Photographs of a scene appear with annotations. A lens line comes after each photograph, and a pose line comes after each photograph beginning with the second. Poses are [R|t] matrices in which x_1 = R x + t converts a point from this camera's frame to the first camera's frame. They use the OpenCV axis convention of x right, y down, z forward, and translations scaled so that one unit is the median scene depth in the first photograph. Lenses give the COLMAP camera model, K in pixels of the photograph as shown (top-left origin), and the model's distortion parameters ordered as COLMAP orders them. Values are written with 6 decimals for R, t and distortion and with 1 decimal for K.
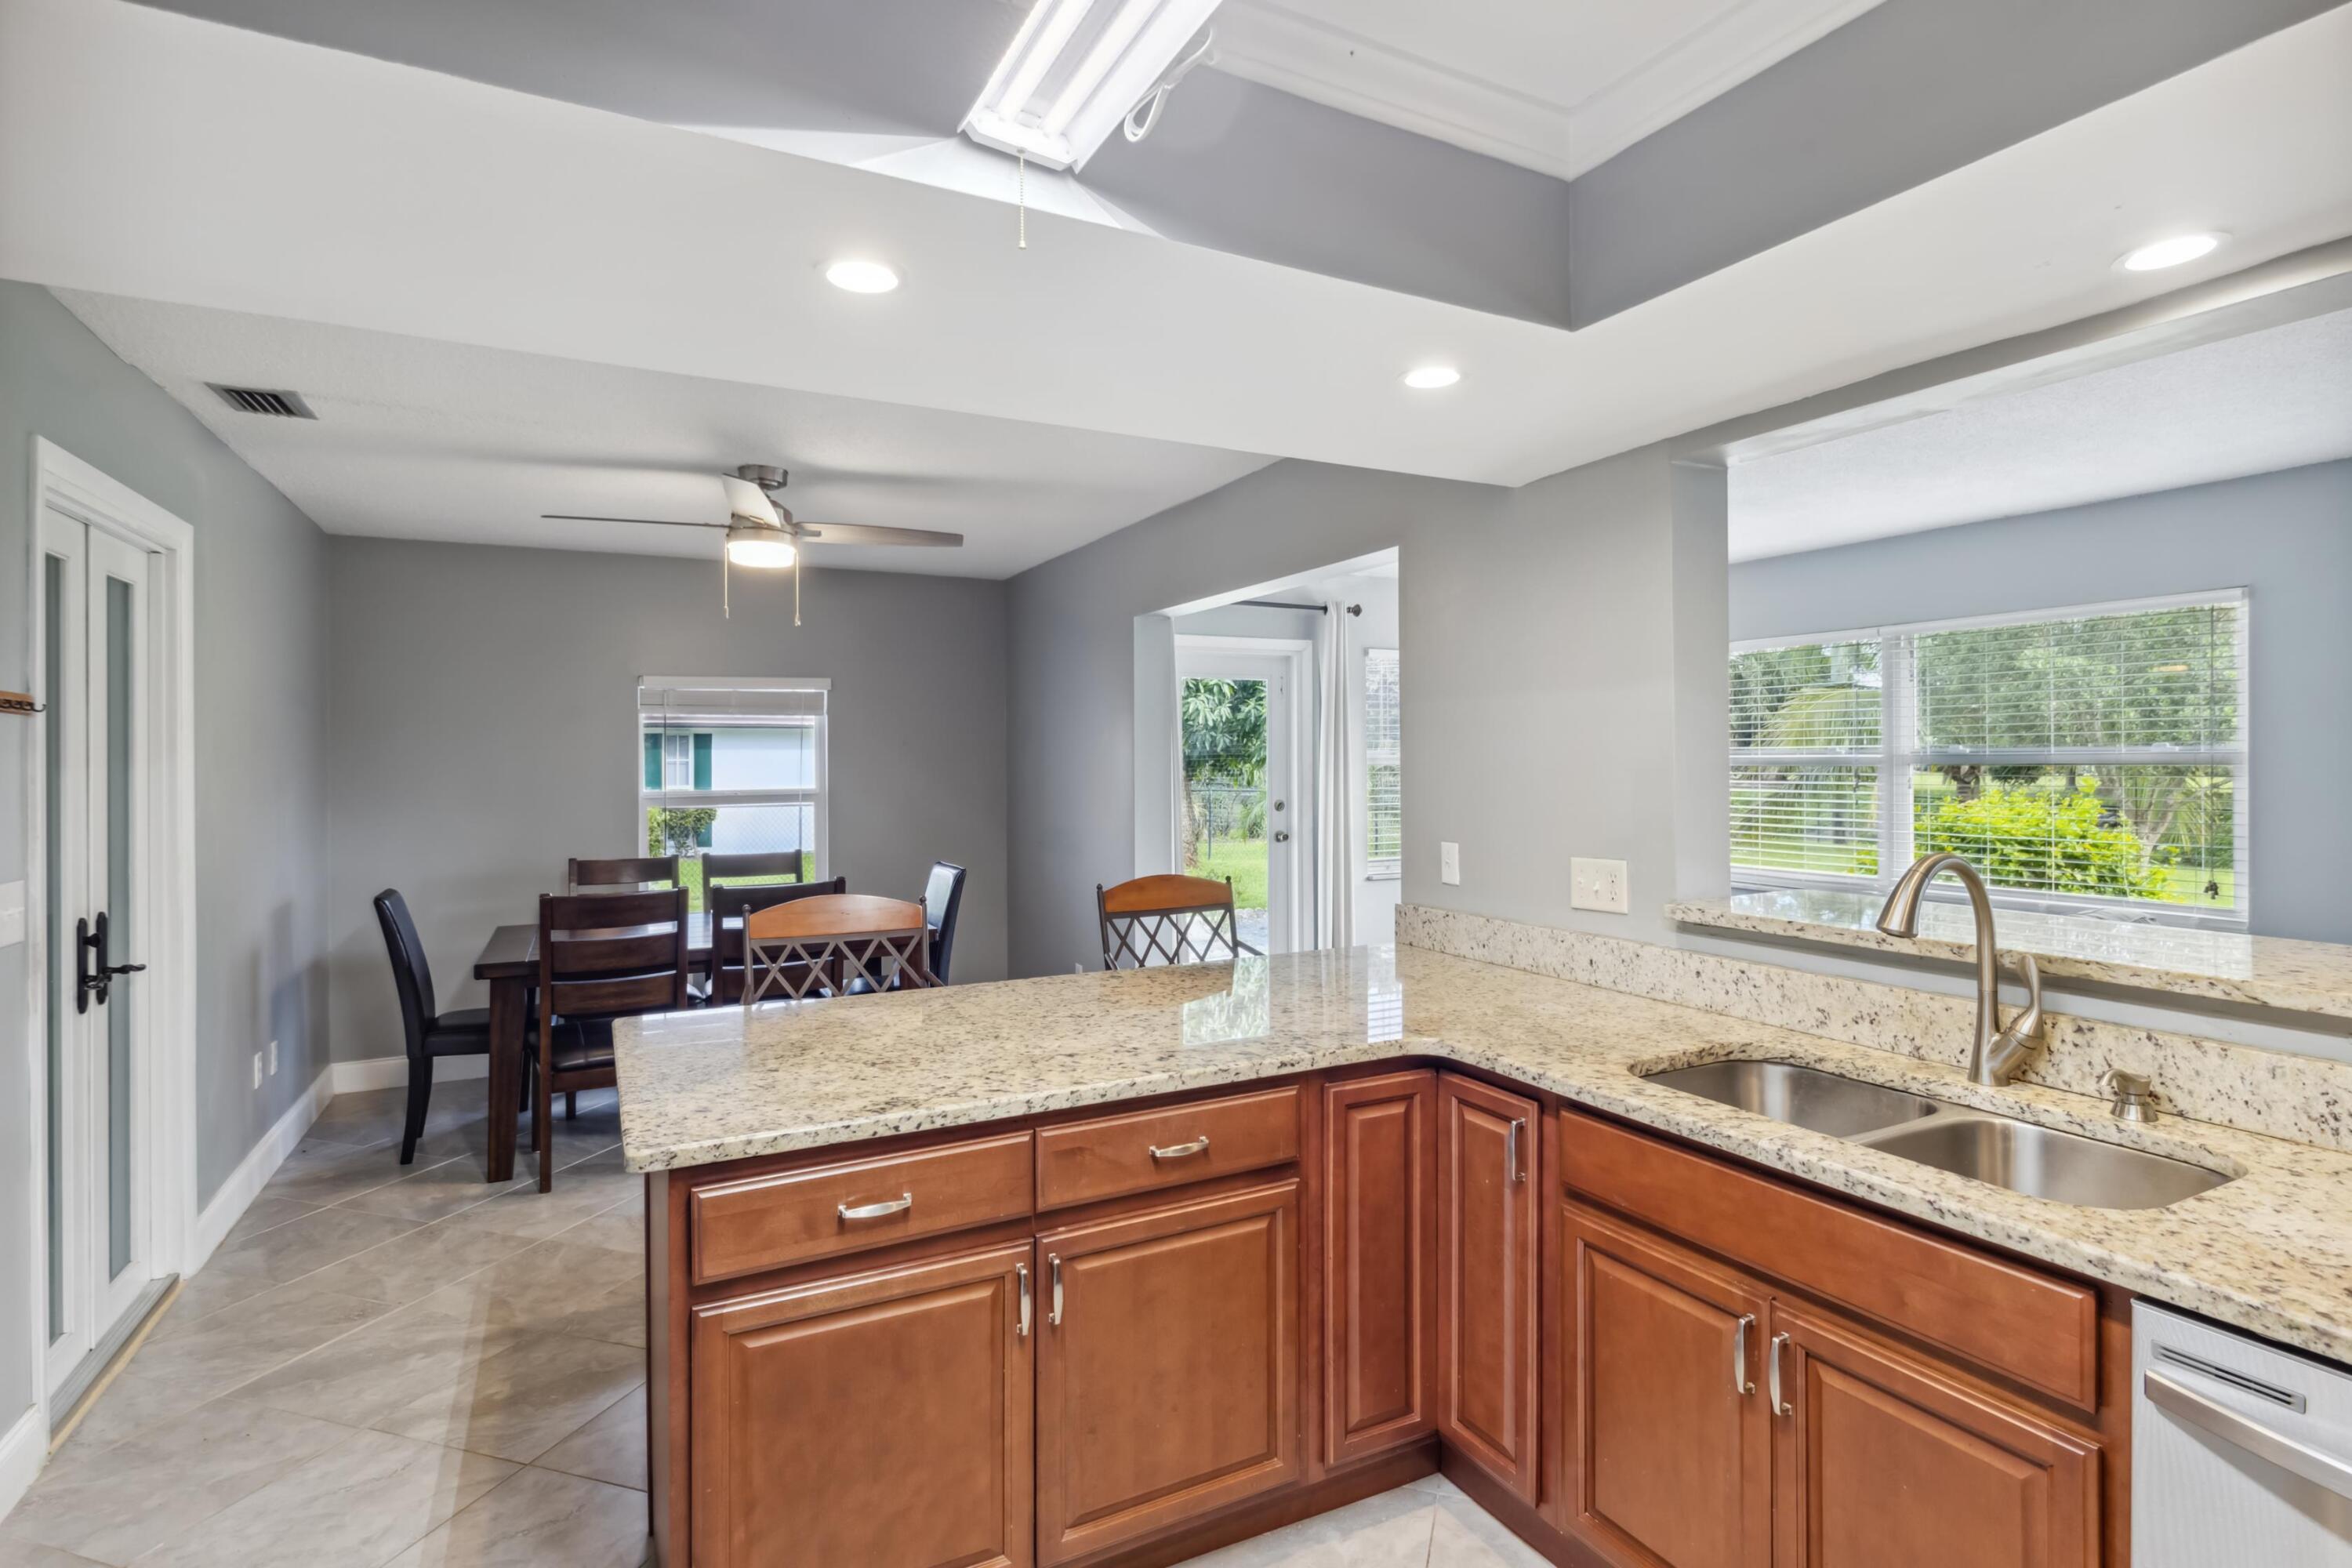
lens RADIAL K [[1161.0, 0, 1191.3], [0, 1161.0, 759.2], [0, 0, 1]] dist [0.000604, 0.000147]
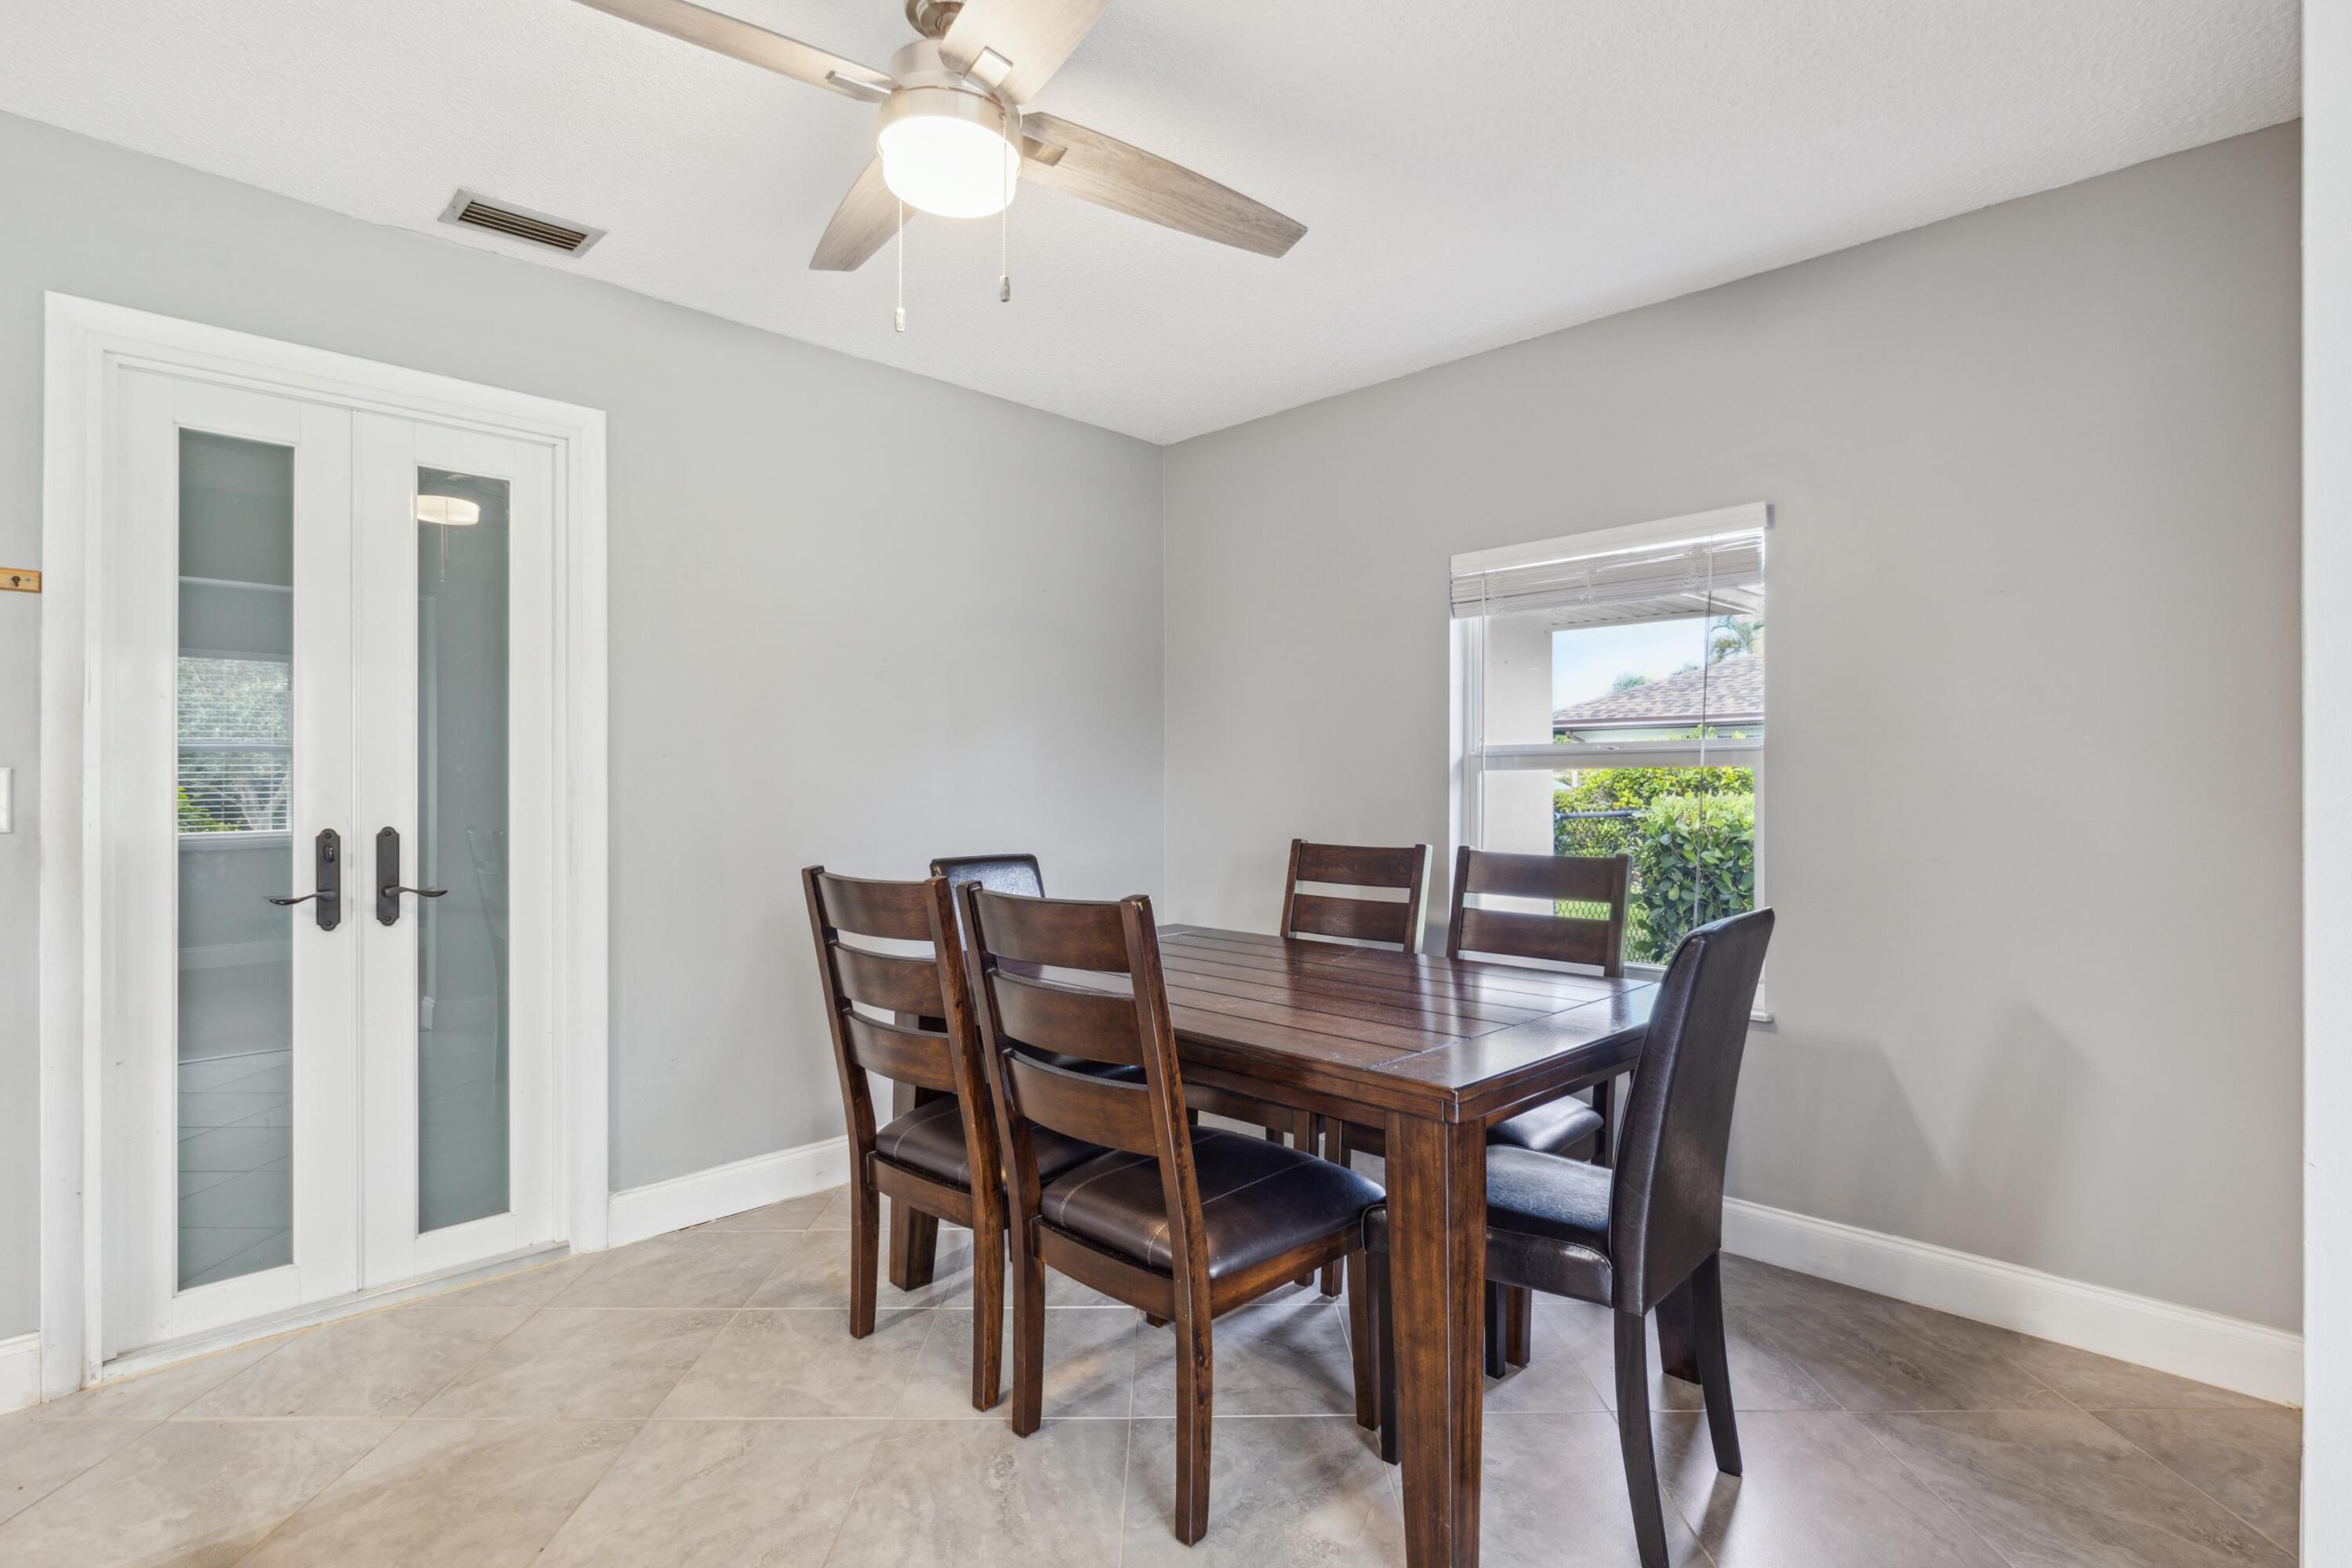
lens RADIAL K [[1155.4, 0, 1173.1], [0, 1155.4, 776.6], [0, 0, 1]] dist [-0.000383, -0.000007]
pose [[0.297735, 0.005355, -0.954634, 0.087530], [-0.001989, 0.999986, 0.004989, 0.052420], [0.954646, 0.000413, 0.297741, 0.843284]]
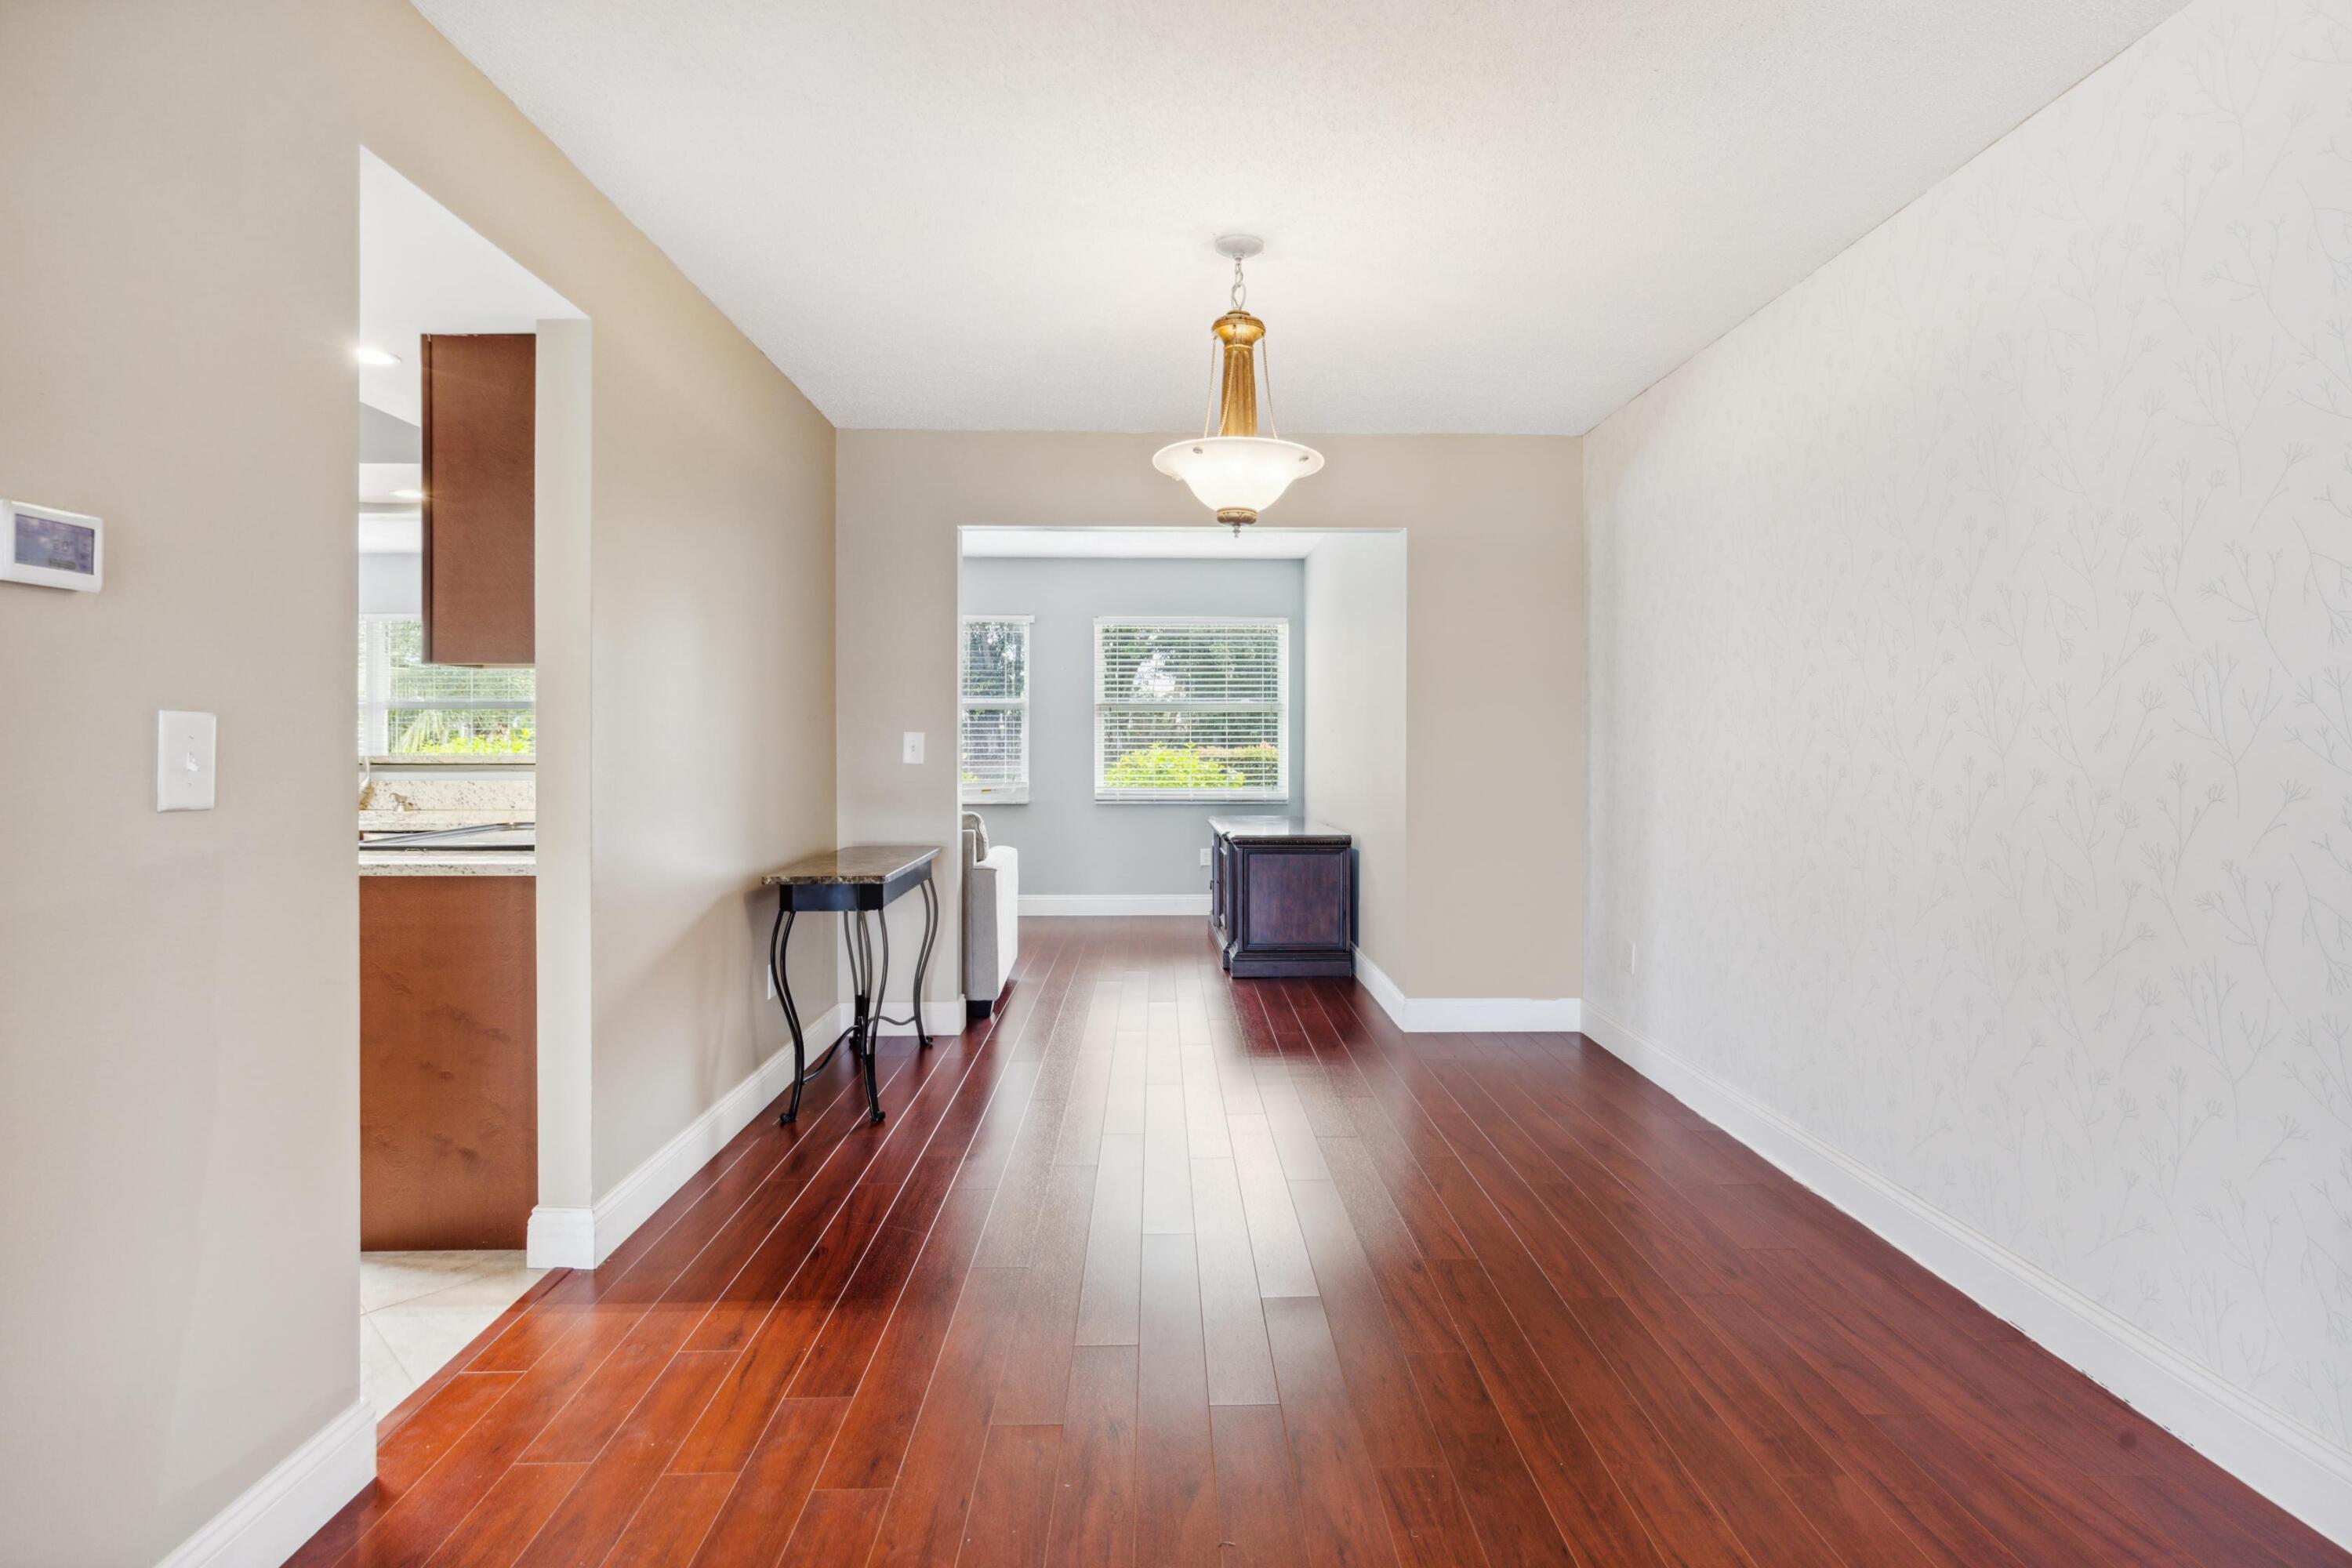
lens RADIAL K [[1161.0, 0, 1173.8], [0, 1161.0, 765.5], [0, 0, 1]] dist [0.000604, 0.000147]
pose [[0.442676, -0.011079, 0.896613, -0.798884], [-0.002249, 0.999907, 0.013465, 0.163055], [-0.896679, -0.007977, 0.442609, -1.777688]]
